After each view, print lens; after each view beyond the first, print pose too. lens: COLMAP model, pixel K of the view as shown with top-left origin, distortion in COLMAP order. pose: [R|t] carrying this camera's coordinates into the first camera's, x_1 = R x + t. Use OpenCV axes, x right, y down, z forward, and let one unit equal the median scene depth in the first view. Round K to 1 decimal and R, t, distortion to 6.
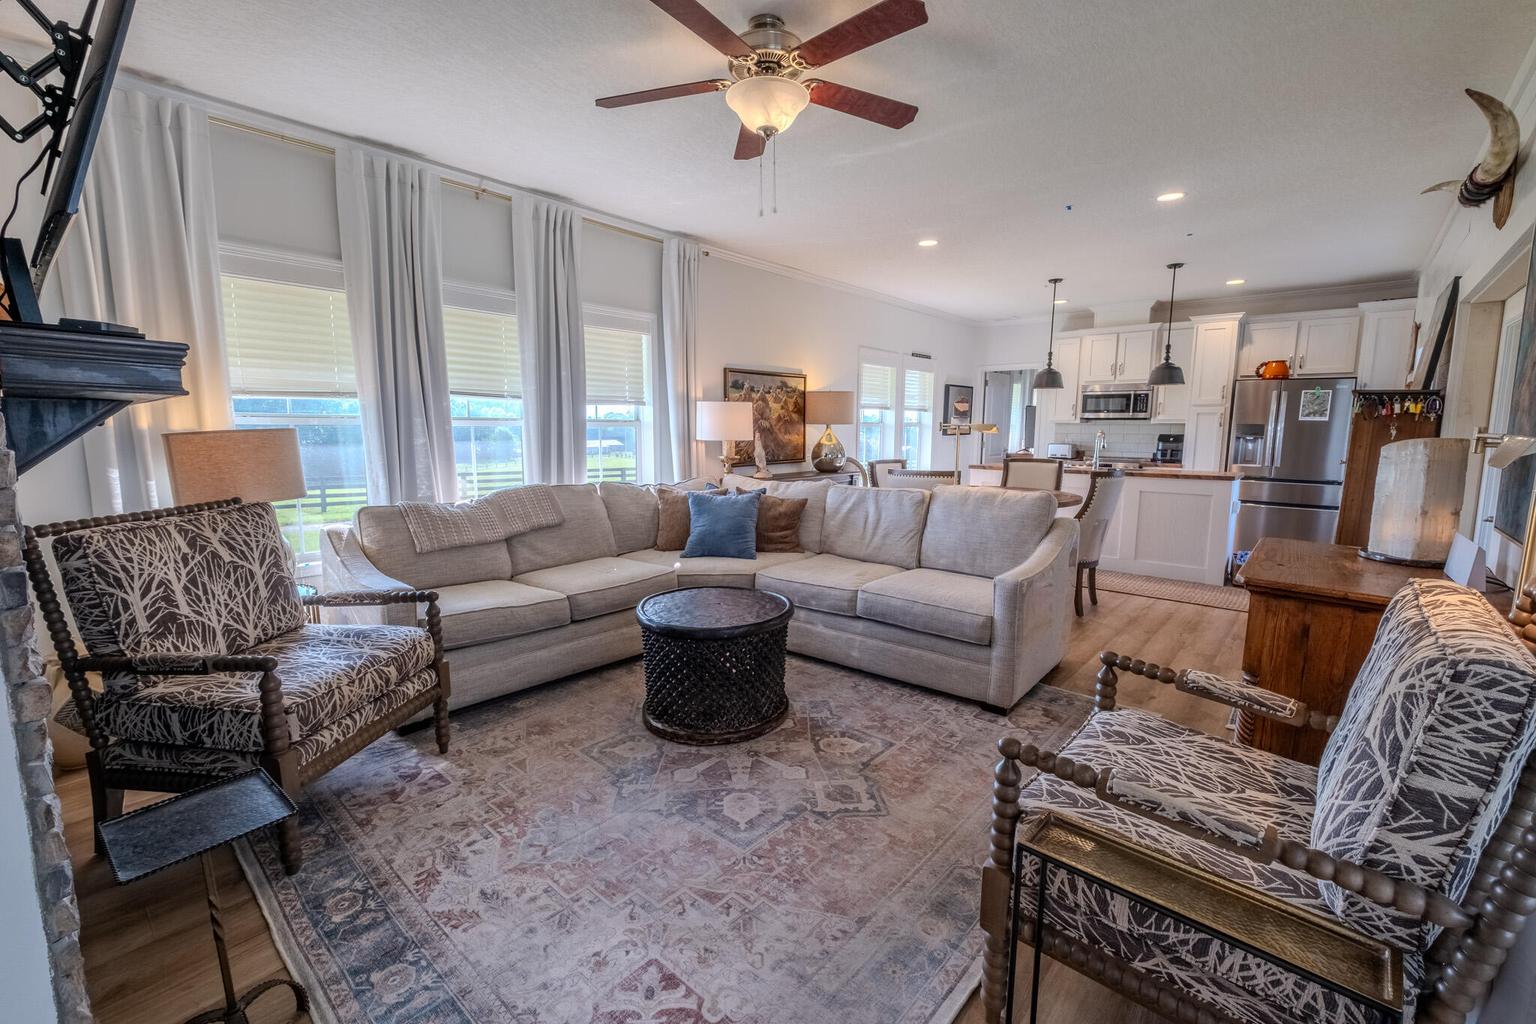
lens RADIAL K [[662.0, 0, 769.4], [0, 662.0, 510.8], [0, 0, 1]] dist [0.005784, -0.007063]
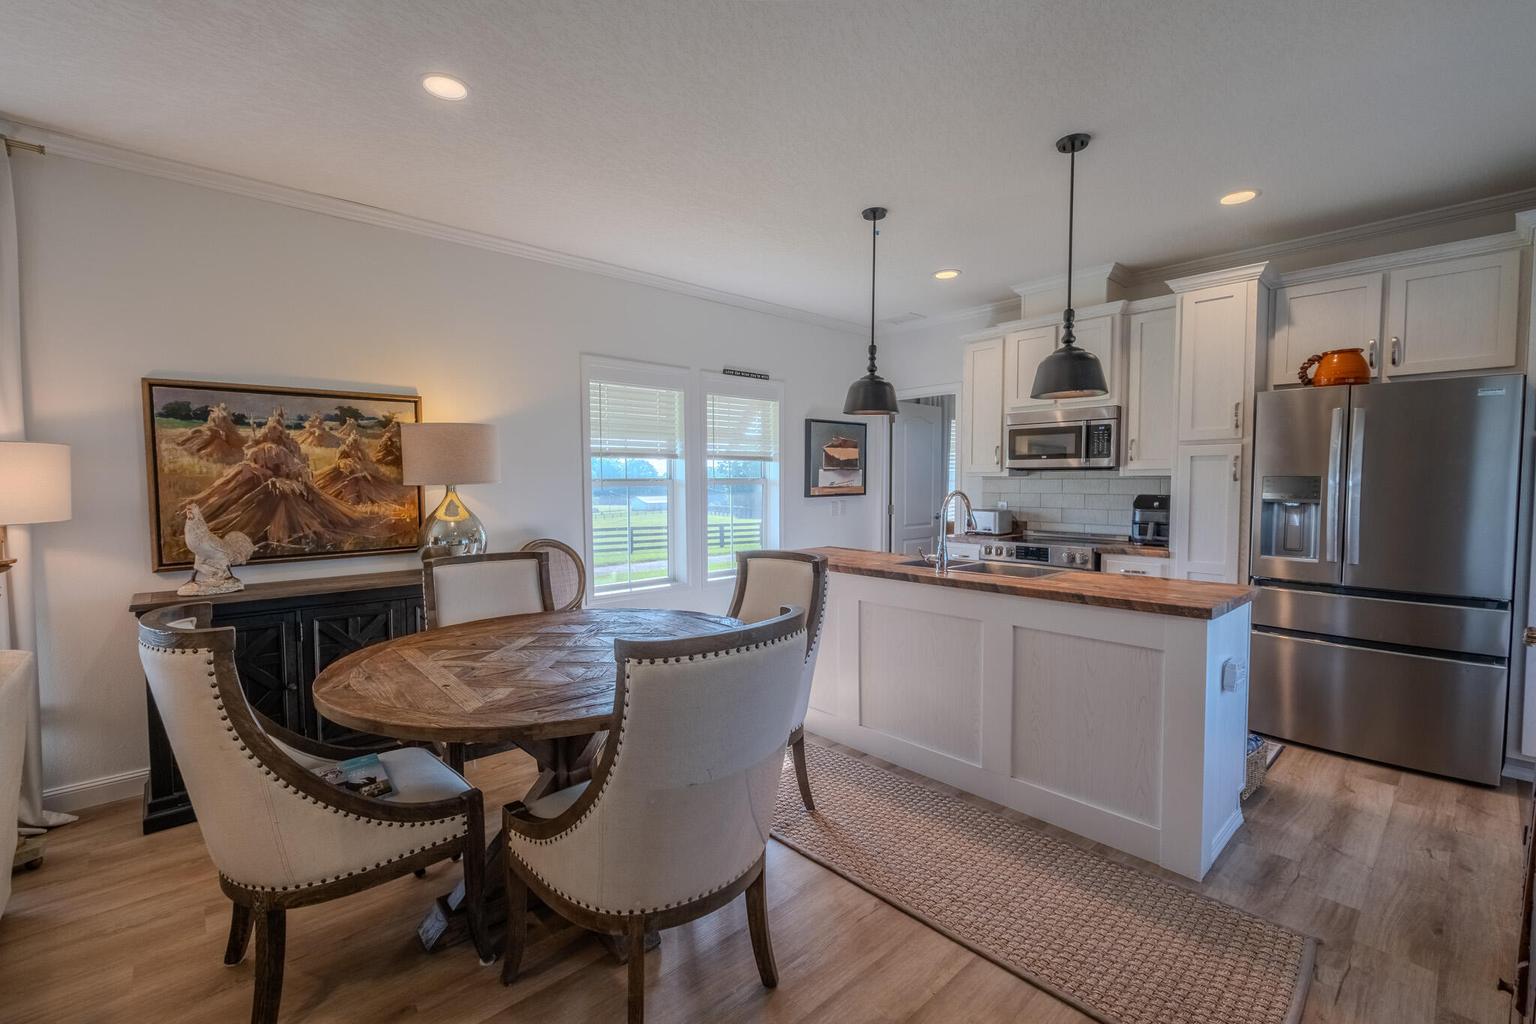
lens RADIAL K [[662.0, 0, 774.4], [0, 662.0, 509.7], [0, 0, 1]] dist [0.005784, -0.007063]
pose [[0.993511, -0.004709, -0.113640, 0.385274], [-0.004791, 0.996523, -0.083183, -0.060477], [0.113637, 0.083188, 0.990034, 0.452143]]
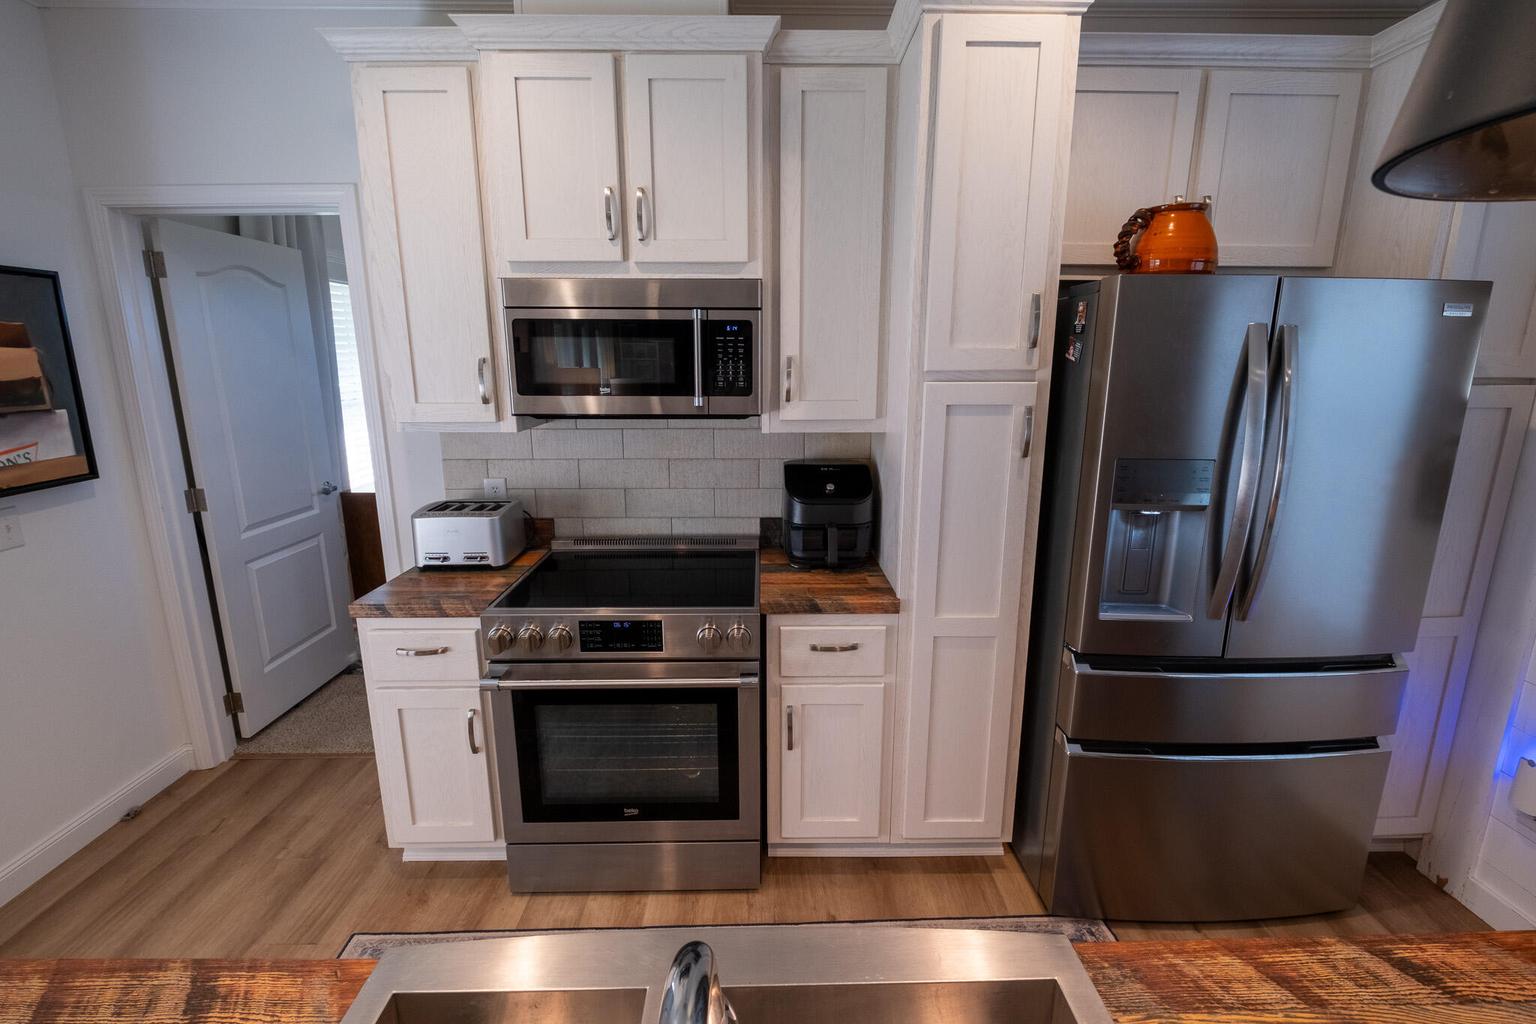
lens RADIAL K [[662.0, 0, 770.1], [0, 662.0, 515.0], [0, 0, 1]] dist [0.005784, -0.007063]
pose [[0.749747, -0.149212, 0.644682, 0.440881], [0.086820, 0.988005, 0.127705, -0.148298], [-0.656004, -0.039775, 0.753709, 0.878926]]
